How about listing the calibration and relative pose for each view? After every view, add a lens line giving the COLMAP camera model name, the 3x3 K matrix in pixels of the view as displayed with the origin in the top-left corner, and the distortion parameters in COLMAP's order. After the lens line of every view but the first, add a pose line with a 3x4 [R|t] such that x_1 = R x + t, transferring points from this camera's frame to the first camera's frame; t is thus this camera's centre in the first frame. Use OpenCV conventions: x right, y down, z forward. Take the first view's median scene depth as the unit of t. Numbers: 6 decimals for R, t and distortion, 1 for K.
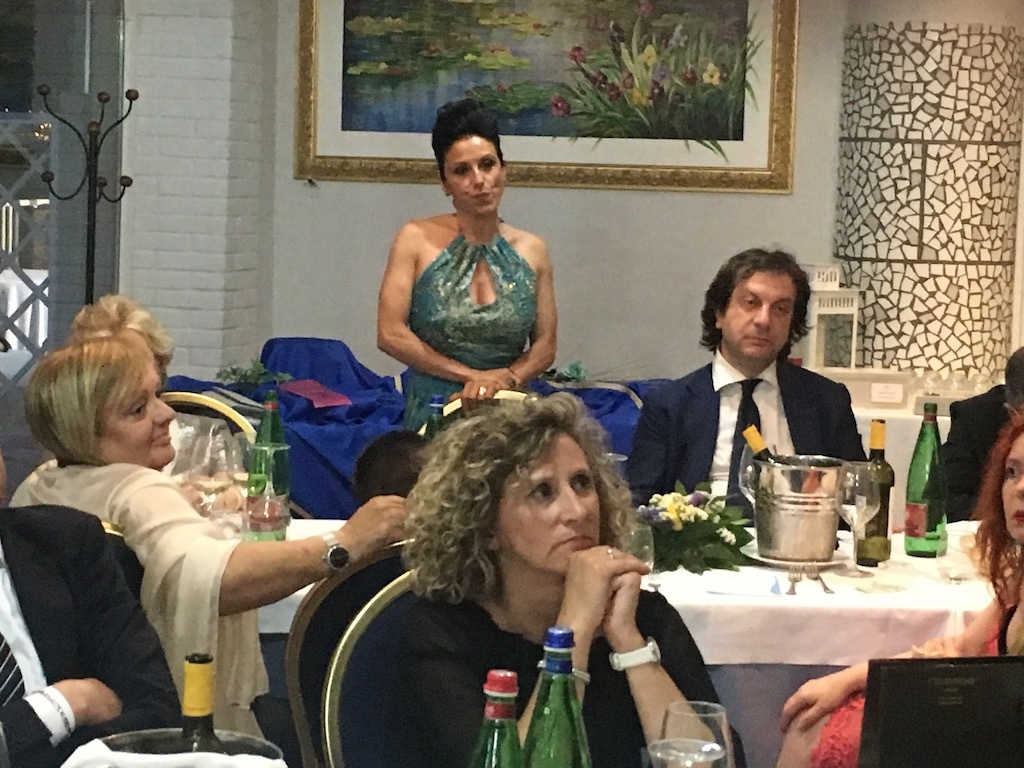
lens RADIAL K [[2421.2, 0, 512.0], [0, 2421.2, 384.0], [0, 0, 1]] dist [0.019704, 0.215947]
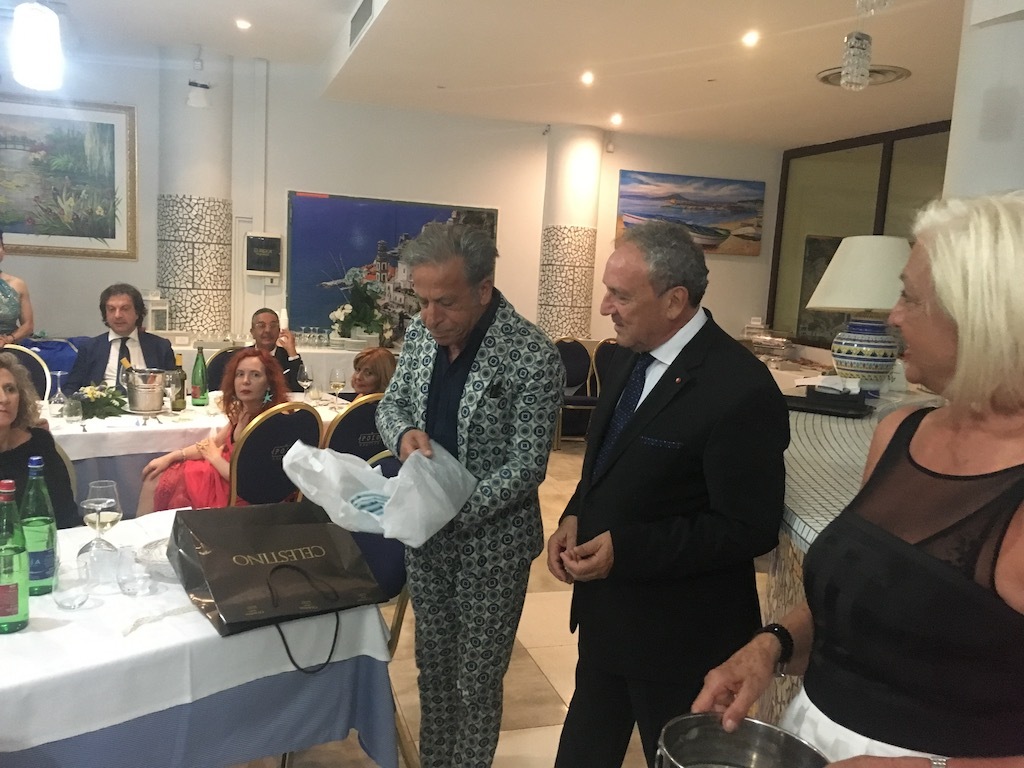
lens RADIAL K [[867.8, 0, 512.0], [0, 867.8, 384.0], [0, 0, 1]] dist [0.071346, -0.098277]
pose [[0.870773, -0.046134, 0.489515, 0.002558], [0.016226, 0.997742, 0.065169, -0.004635], [-0.491417, -0.048804, 0.869556, 0.014709]]
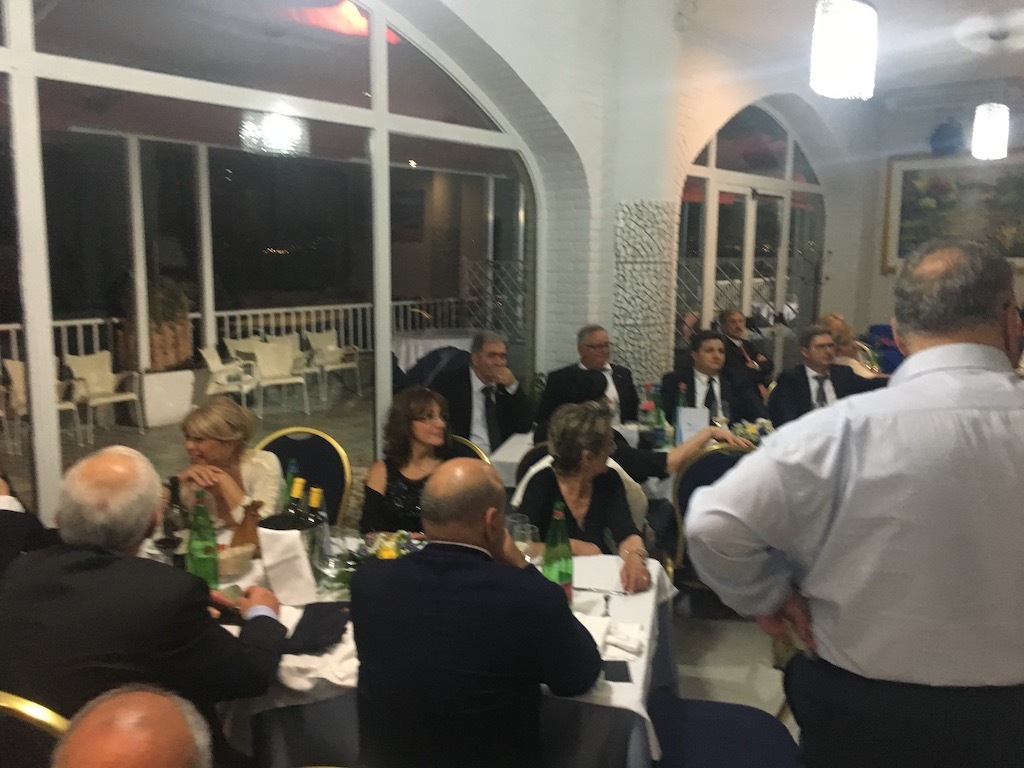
lens RADIAL K [[867.8, 0, 512.0], [0, 867.8, 384.0], [0, 0, 1]] dist [0.071346, -0.098277]
pose [[0.889695, 0.035408, -0.455181, 0.008709], [-0.012978, 0.998547, 0.052308, 0.004881], [0.456372, -0.040630, 0.888861, -0.258709]]
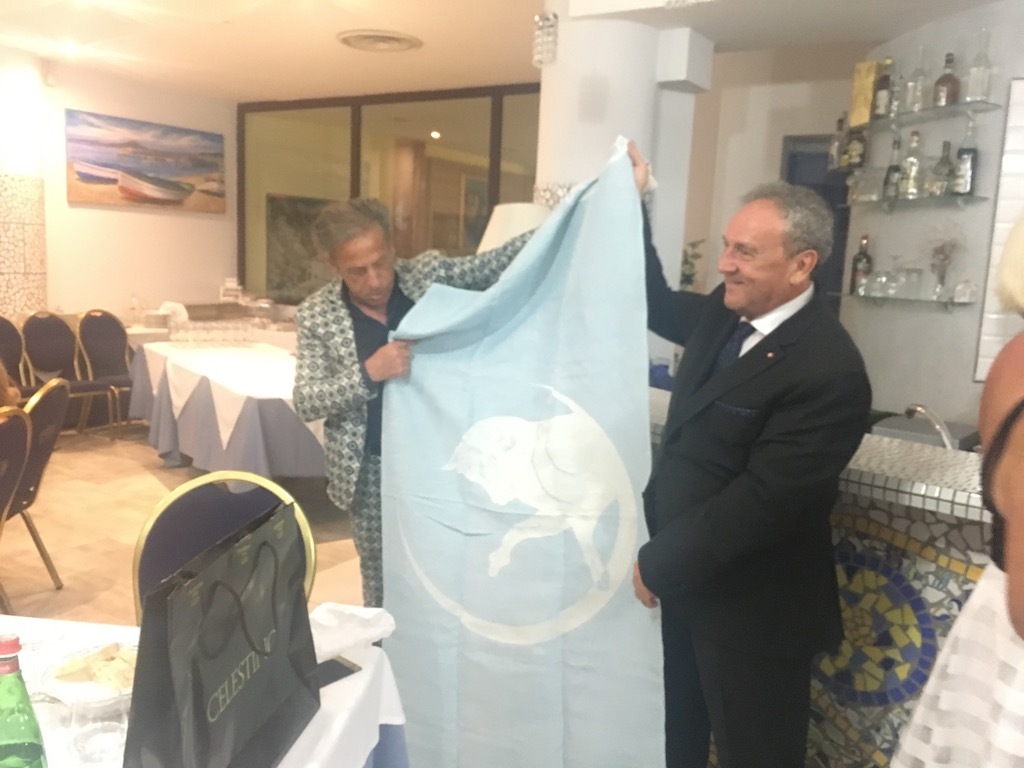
lens RADIAL K [[873.3, 0, 512.0], [0, 873.3, 384.0], [0, 0, 1]] dist [0.069461, -0.106845]
pose [[0.333786, -0.150826, 0.930504, -0.086598], [0.055468, 0.988549, 0.140337, -0.016869], [-0.941015, 0.004770, 0.338330, 0.160506]]
